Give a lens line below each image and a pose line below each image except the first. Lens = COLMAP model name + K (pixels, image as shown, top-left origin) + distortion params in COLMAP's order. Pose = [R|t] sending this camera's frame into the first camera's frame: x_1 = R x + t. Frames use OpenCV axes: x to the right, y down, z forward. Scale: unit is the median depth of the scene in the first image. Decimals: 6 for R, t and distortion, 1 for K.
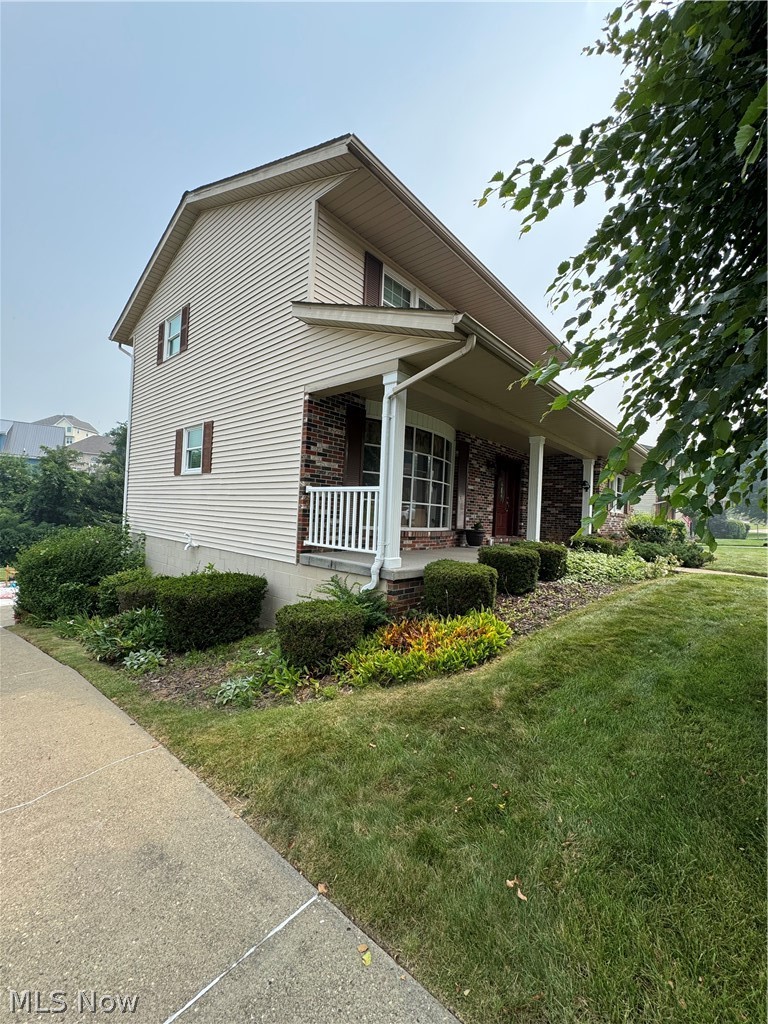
lens RADIAL K [[407.5, 0, 384.0], [0, 407.5, 512.0], [0, 0, 1]] dist [0.000830, 0.000049]
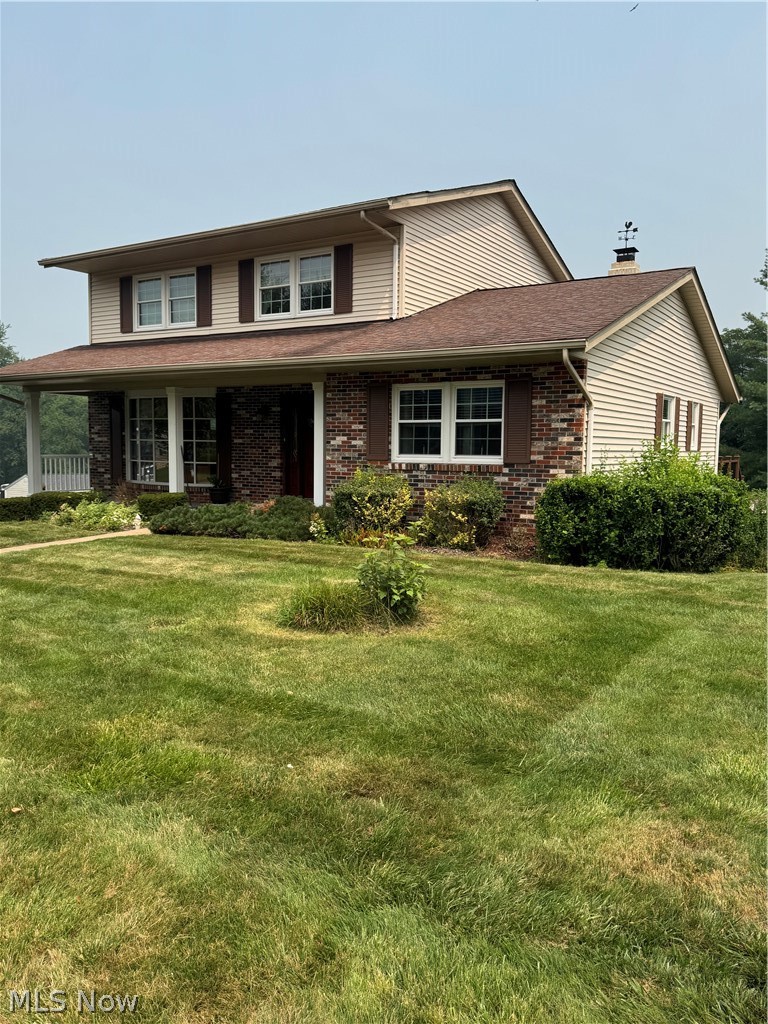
lens RADIAL K [[786.1, 0, 385.2], [0, 786.1, 513.9], [0, 0, 1]] dist [0.171861, -0.343907]
pose [[0.174282, 0.037275, -0.983990, 2.979450], [0.001634, 0.999271, 0.038143, 0.052668], [0.984694, -0.008255, 0.174094, 1.499331]]
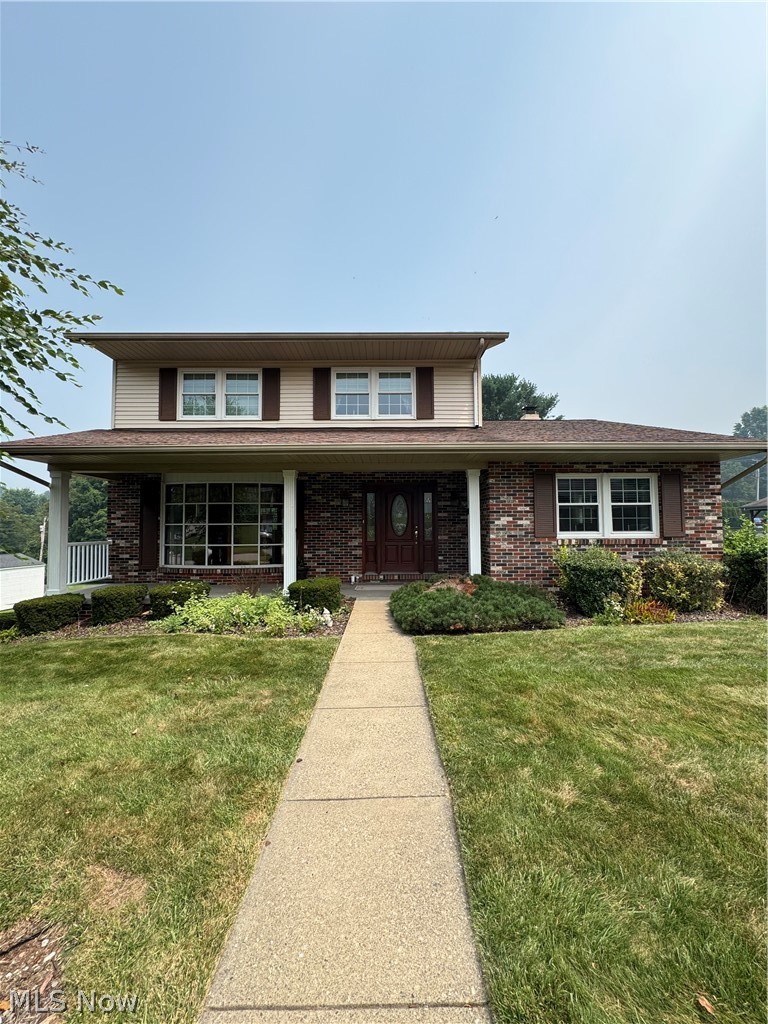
lens RADIAL K [[407.5, 0, 384.0], [0, 407.5, 512.0], [0, 0, 1]] dist [0.000830, 0.000049]
pose [[0.672450, -0.080704, -0.735730, 1.573857], [0.040900, 0.996570, -0.071935, -0.014521], [0.739012, 0.018282, 0.673444, 0.677219]]
